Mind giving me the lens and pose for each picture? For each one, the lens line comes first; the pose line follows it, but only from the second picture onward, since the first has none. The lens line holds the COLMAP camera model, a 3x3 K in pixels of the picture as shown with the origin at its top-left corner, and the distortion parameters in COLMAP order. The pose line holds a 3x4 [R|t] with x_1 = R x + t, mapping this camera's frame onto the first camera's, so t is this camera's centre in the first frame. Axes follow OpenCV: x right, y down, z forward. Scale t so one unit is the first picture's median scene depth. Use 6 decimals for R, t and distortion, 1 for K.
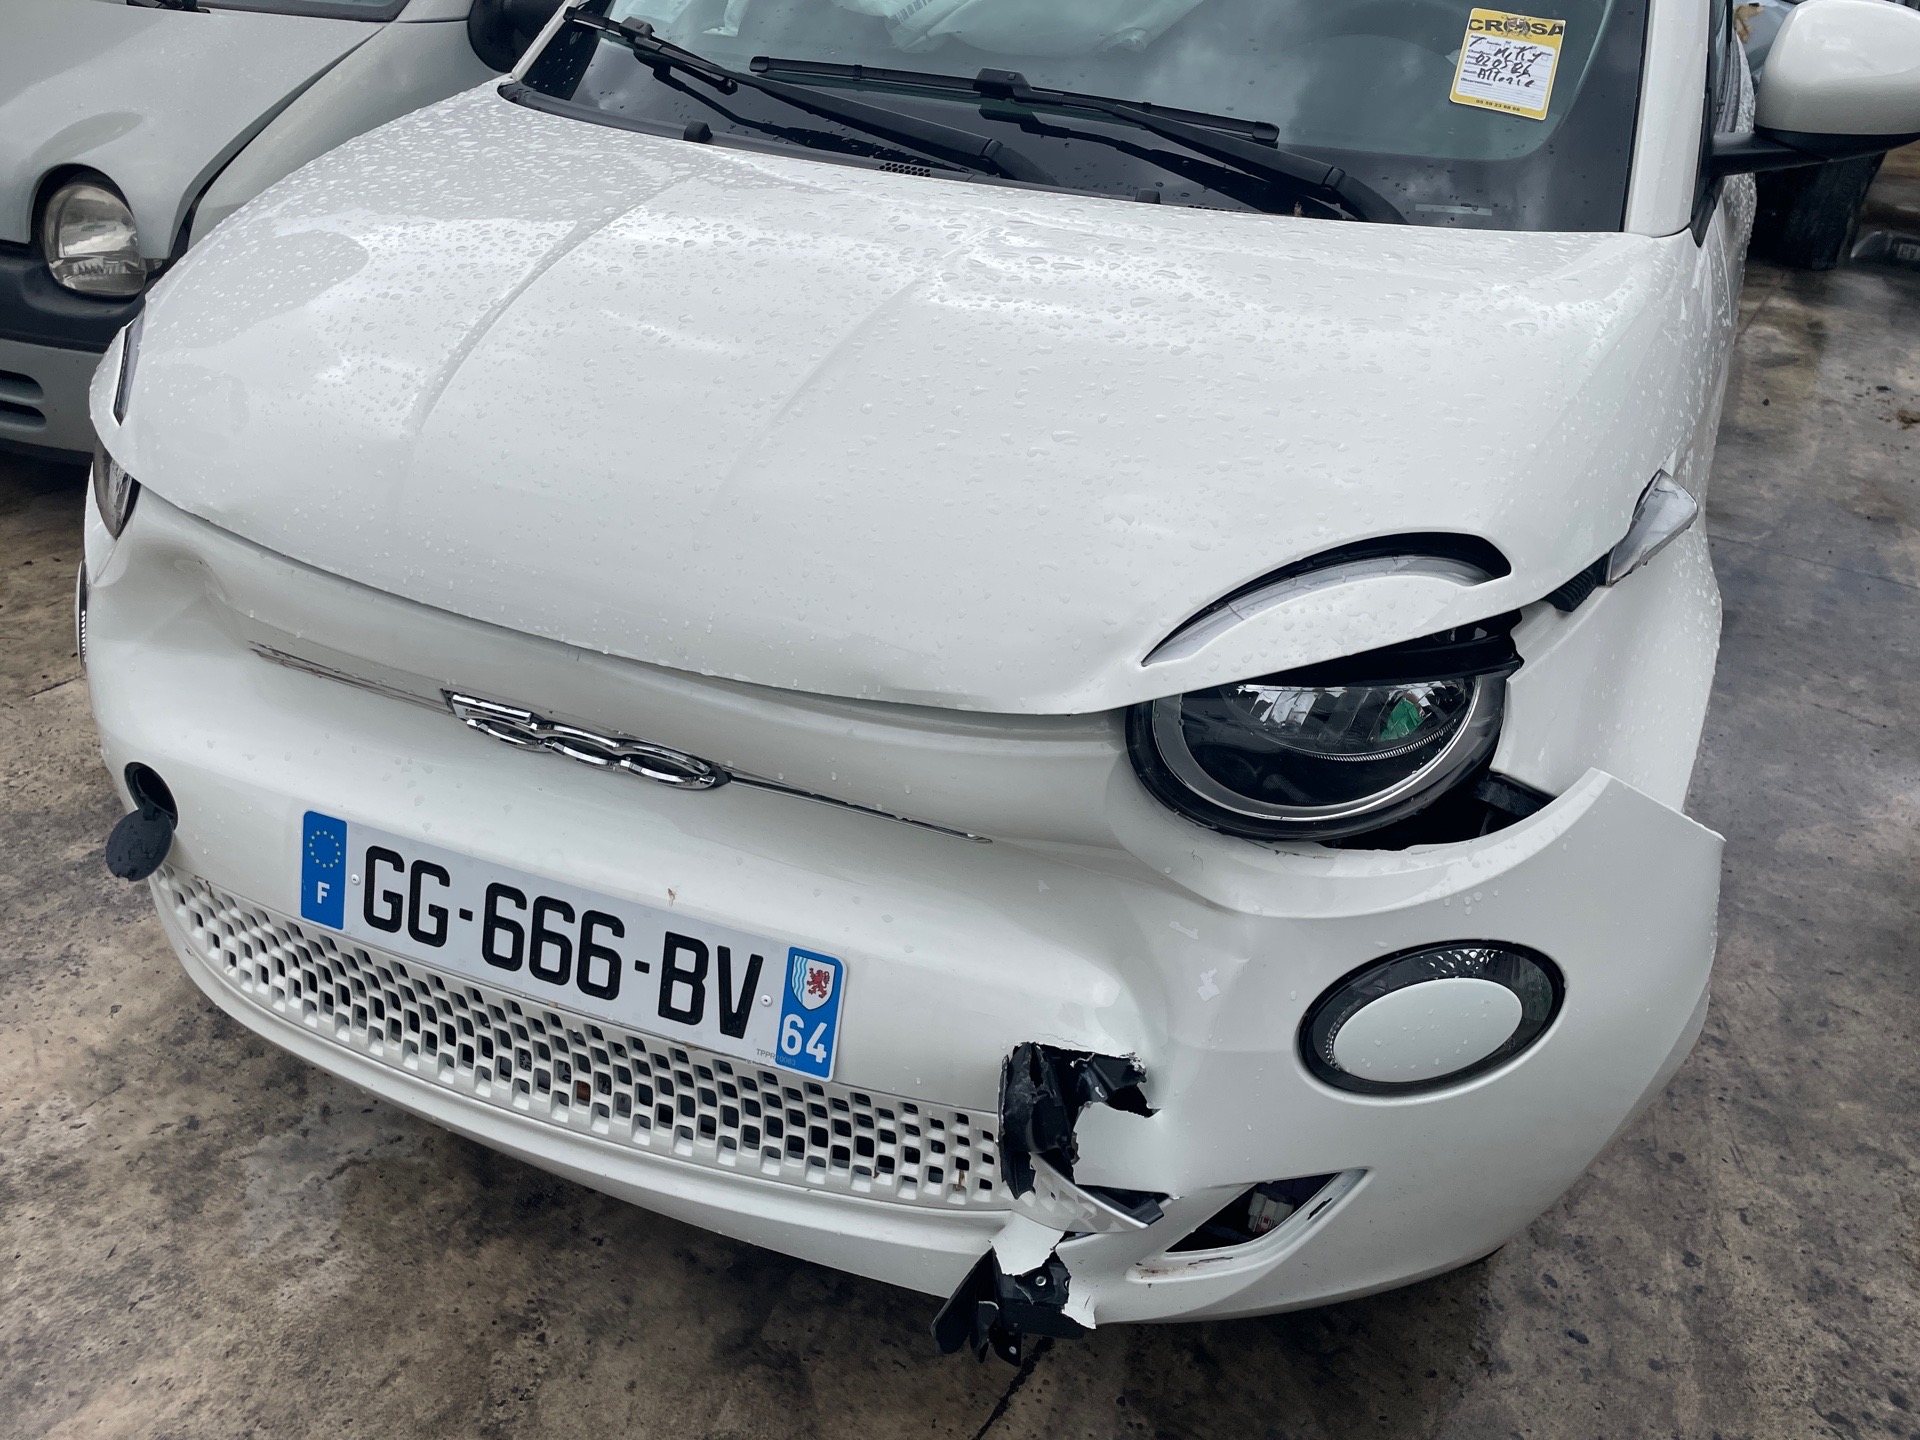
lens RADIAL K [[1451.3, 0, 974.3], [0, 1451.3, 717.0], [0, 0, 1]] dist [0.074176, -0.093488]
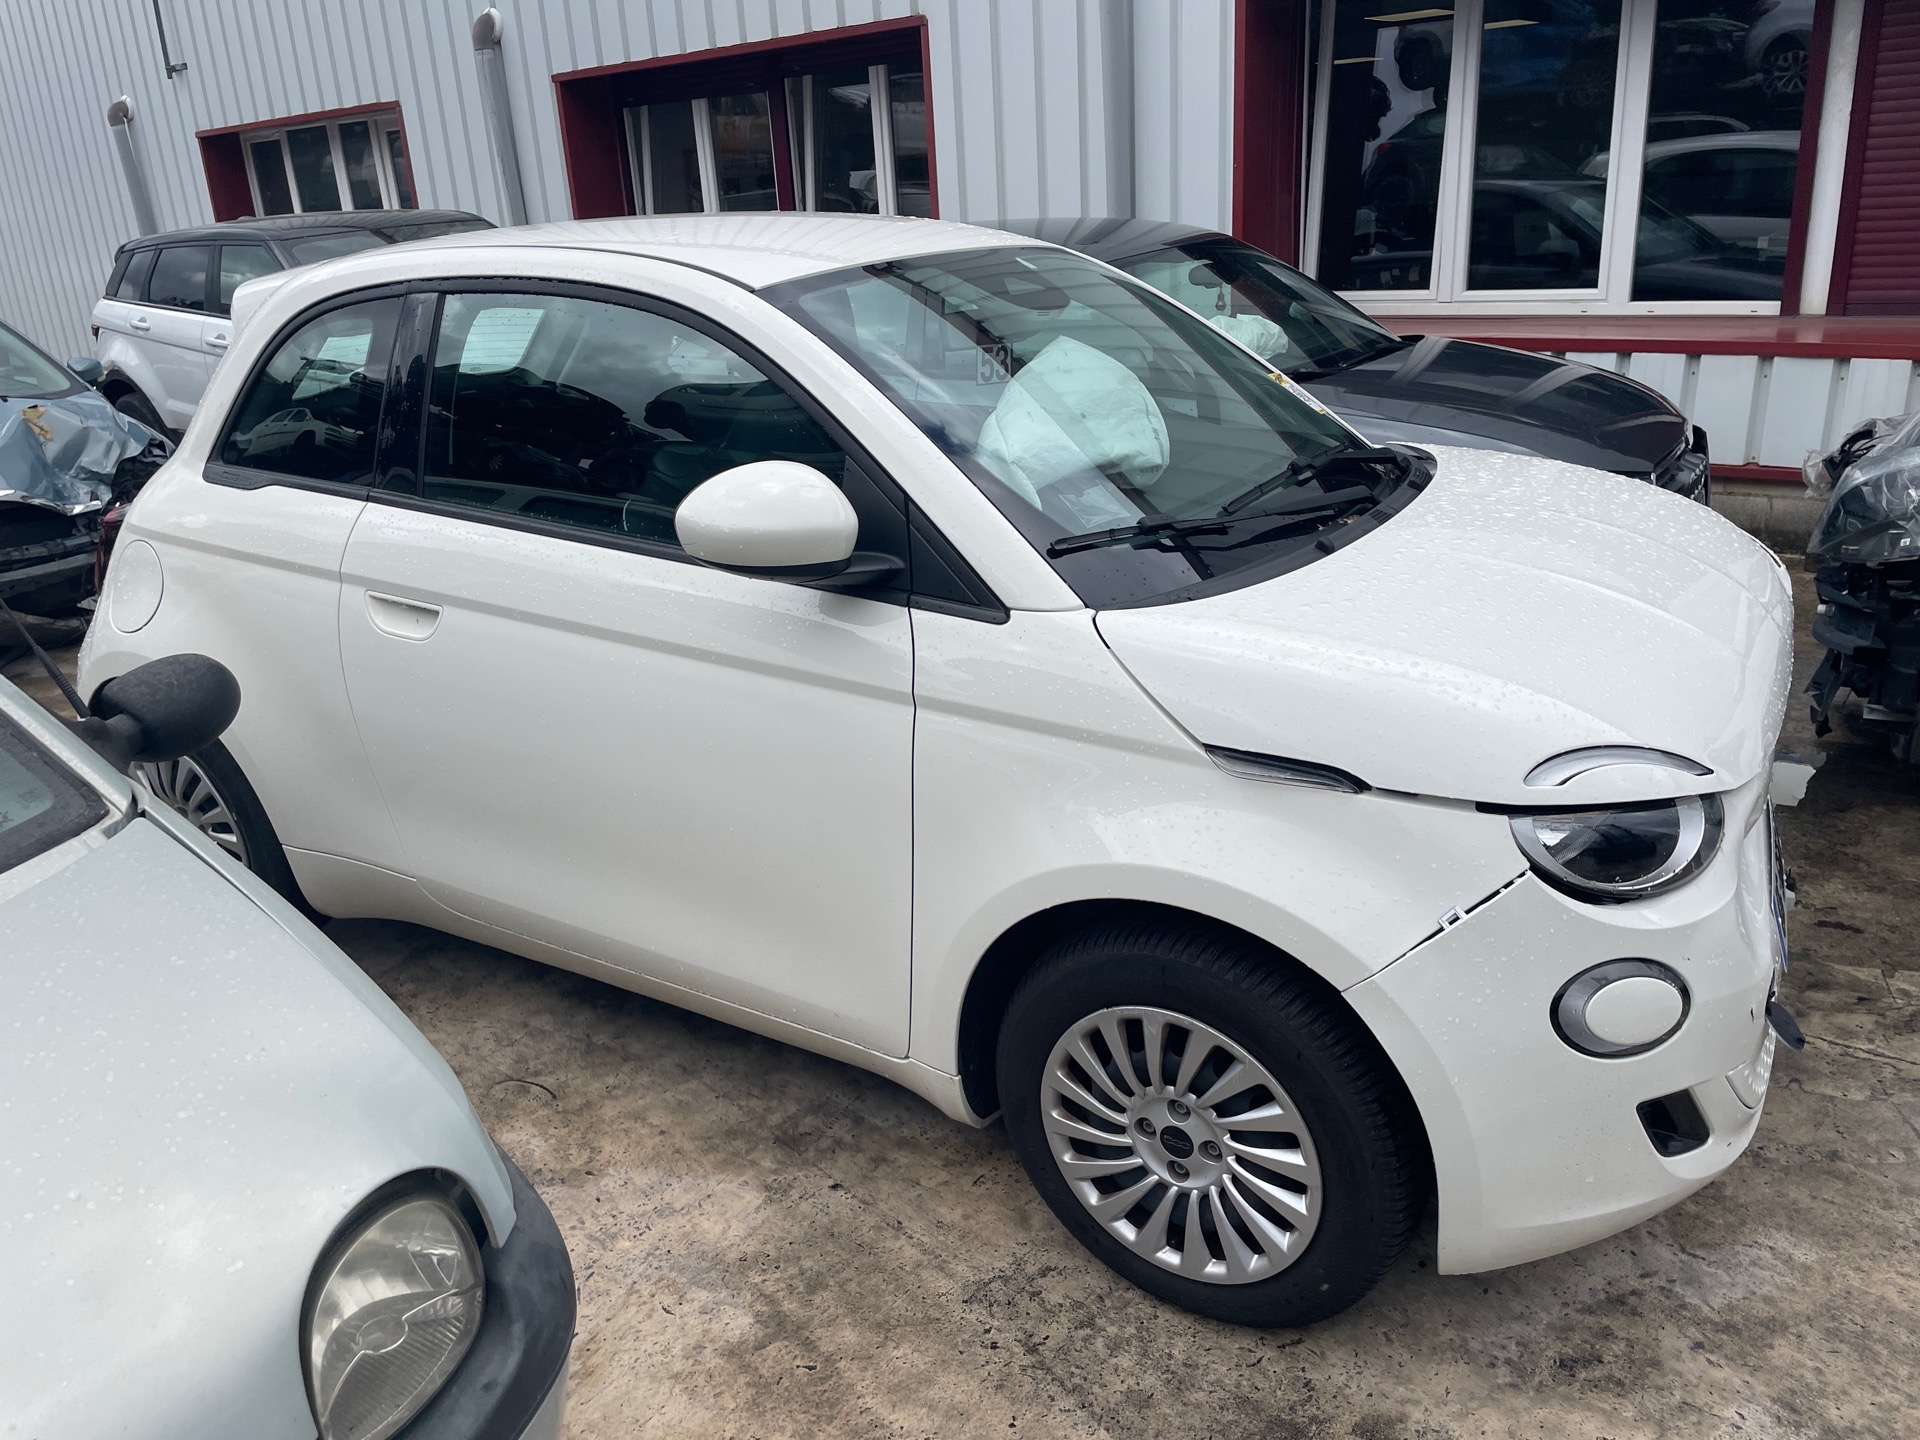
lens RADIAL K [[1451.3, 0, 948.8], [0, 1451.3, 714.4], [0, 0, 1]] dist [0.074176, -0.093488]
pose [[0.101120, -0.384713, 0.917480, -1.574690], [0.557694, 0.785608, 0.267951, -0.839160], [-0.823864, 0.484578, 0.293993, 0.940647]]
